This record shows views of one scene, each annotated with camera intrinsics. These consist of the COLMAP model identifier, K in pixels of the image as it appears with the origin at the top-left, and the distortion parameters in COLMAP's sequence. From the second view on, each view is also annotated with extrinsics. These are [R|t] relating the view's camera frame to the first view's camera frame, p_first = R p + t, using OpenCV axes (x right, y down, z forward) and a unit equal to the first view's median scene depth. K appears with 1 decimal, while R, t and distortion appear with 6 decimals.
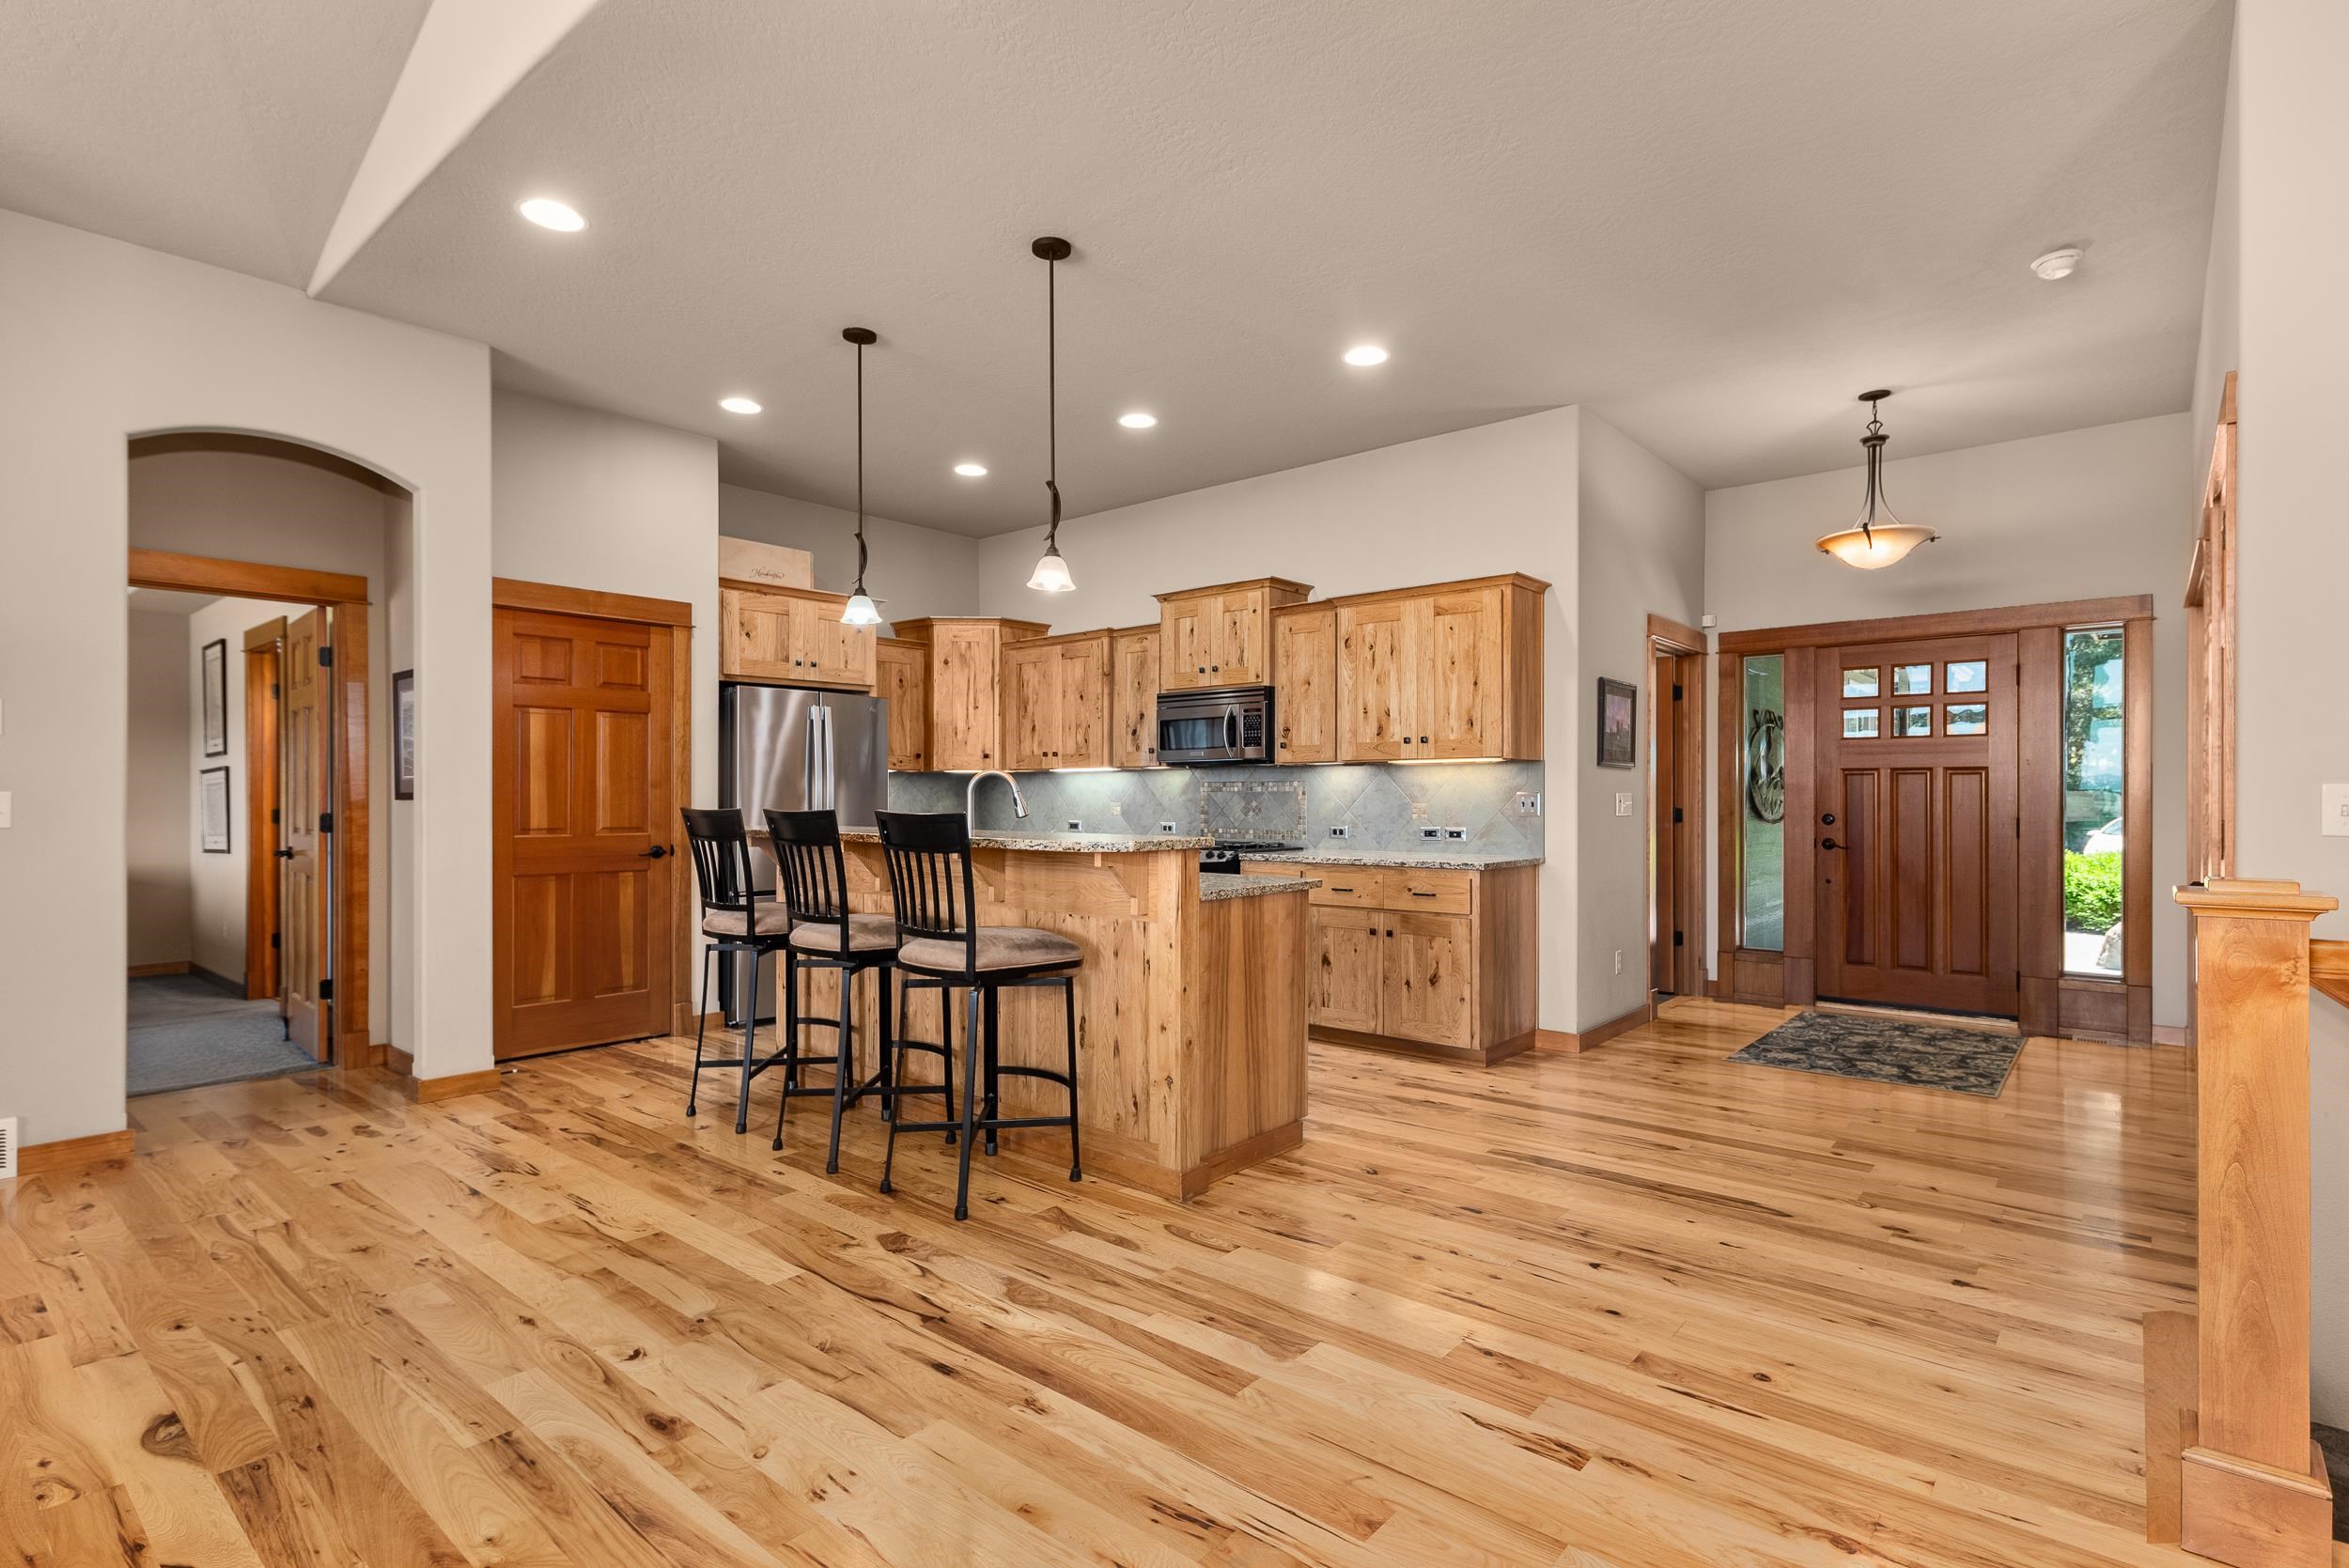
lens RADIAL K [[1137.9, 0, 1207.0], [0, 1137.9, 793.3], [0, 0, 1]] dist [0.012783, -0.001585]
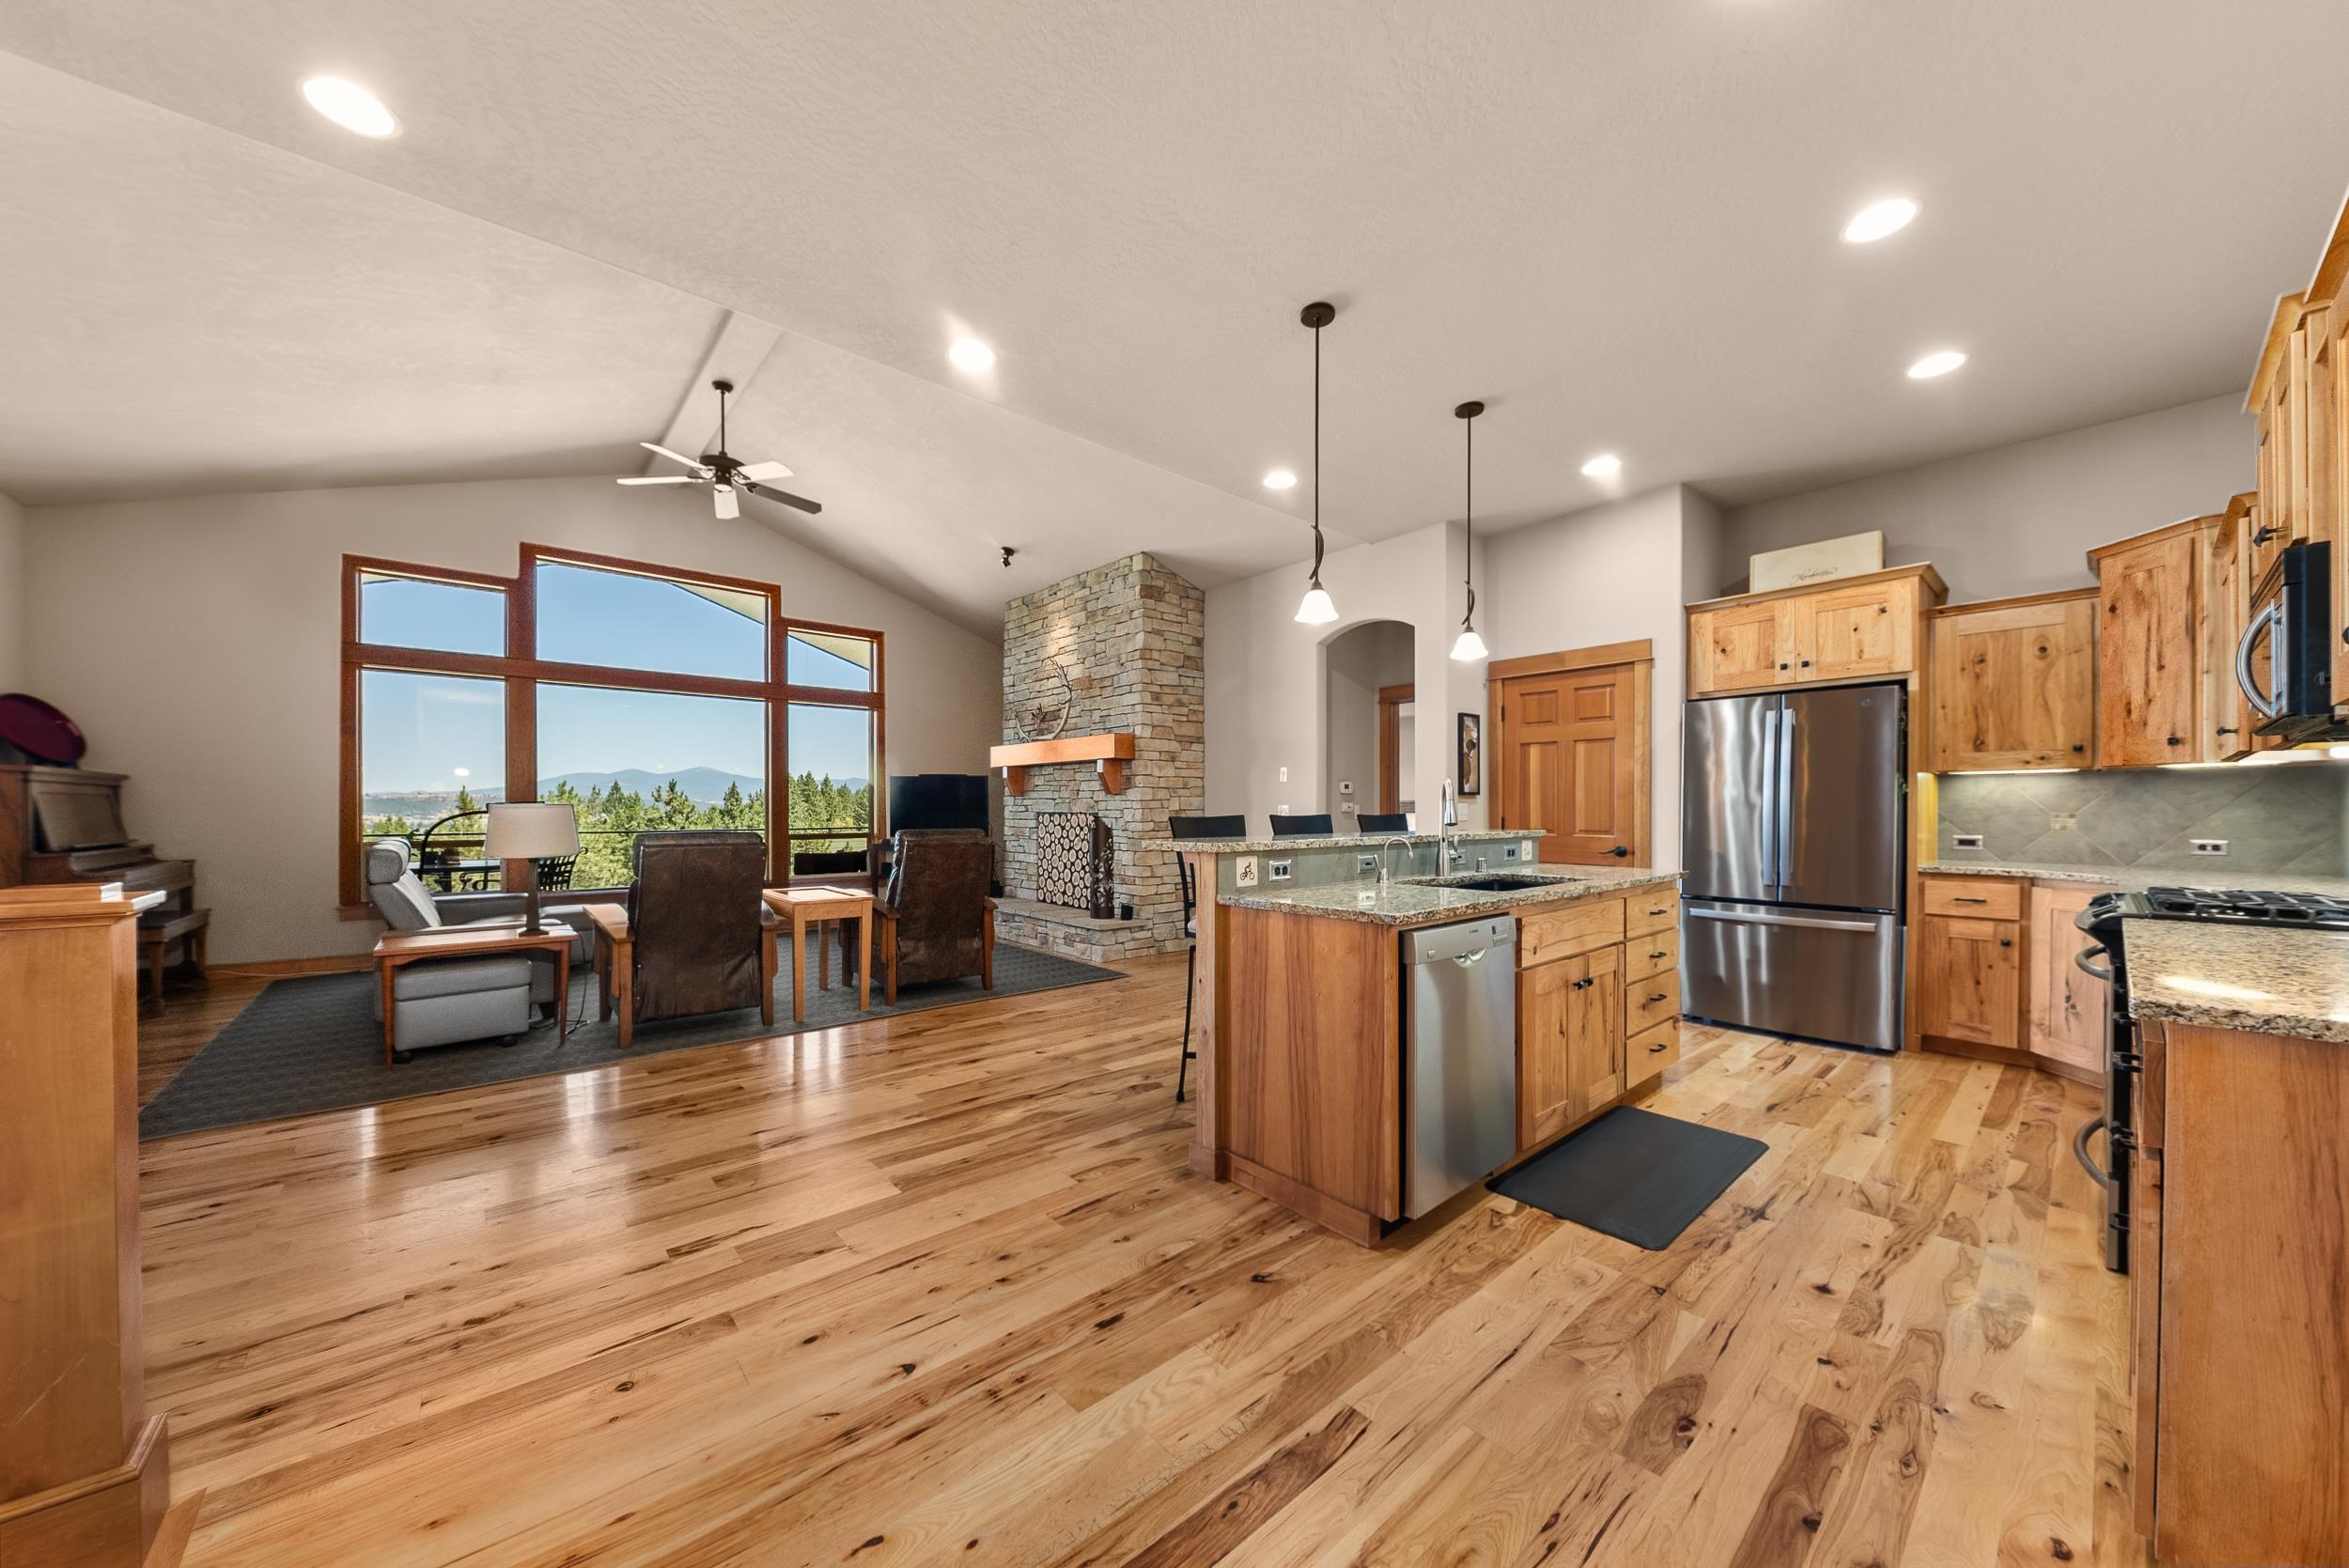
lens RADIAL K [[827.3, 0, 1158.5], [0, 827.3, 807.9], [0, 0, 1]] dist [0.002354, -0.003166]
pose [[-0.185850, -0.001761, -0.982577, 0.501280], [0.003321, 0.999992, -0.002421, 0.005424], [0.982573, -0.003713, -0.185842, 0.721874]]
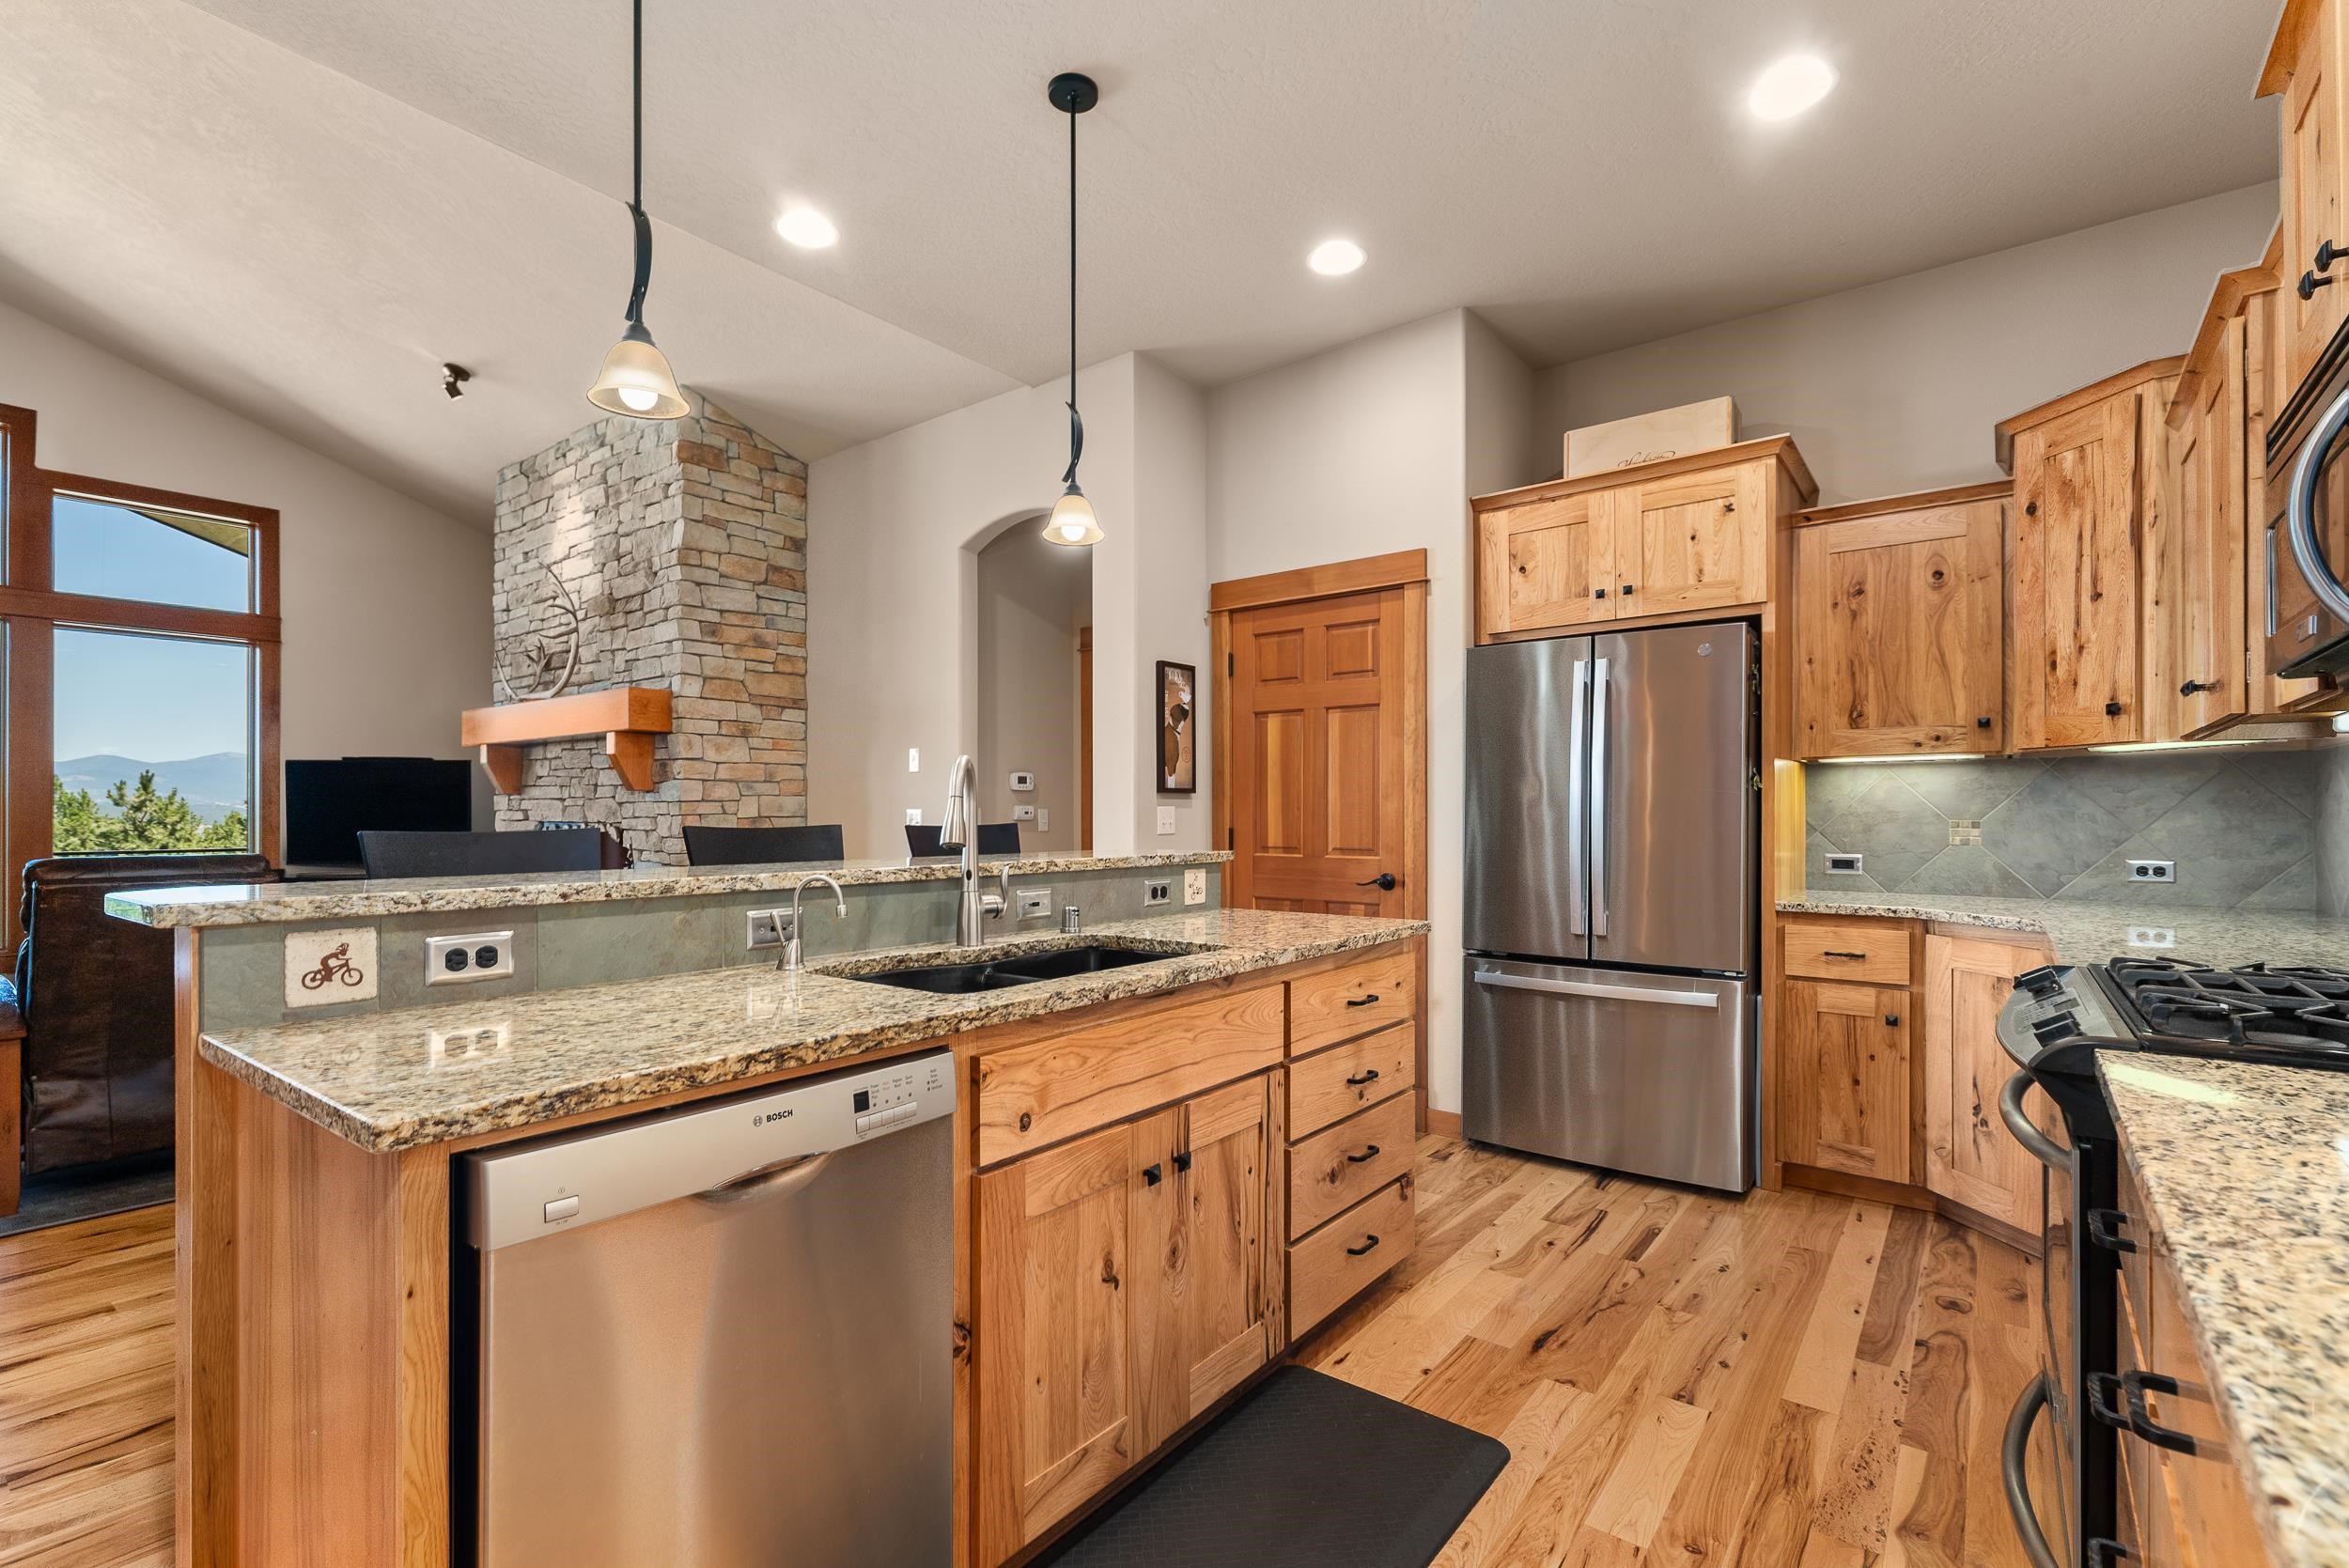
lens RADIAL K [[1075.6, 0, 1187.4], [0, 1075.6, 812.2], [0, 0, 1]] dist [0.013293, -0.001038]
pose [[0.028113, -0.003526, -0.999599, 0.260450], [0.004650, 0.999983, -0.003397, 0.006237], [0.999594, -0.004553, 0.028129, 0.895279]]
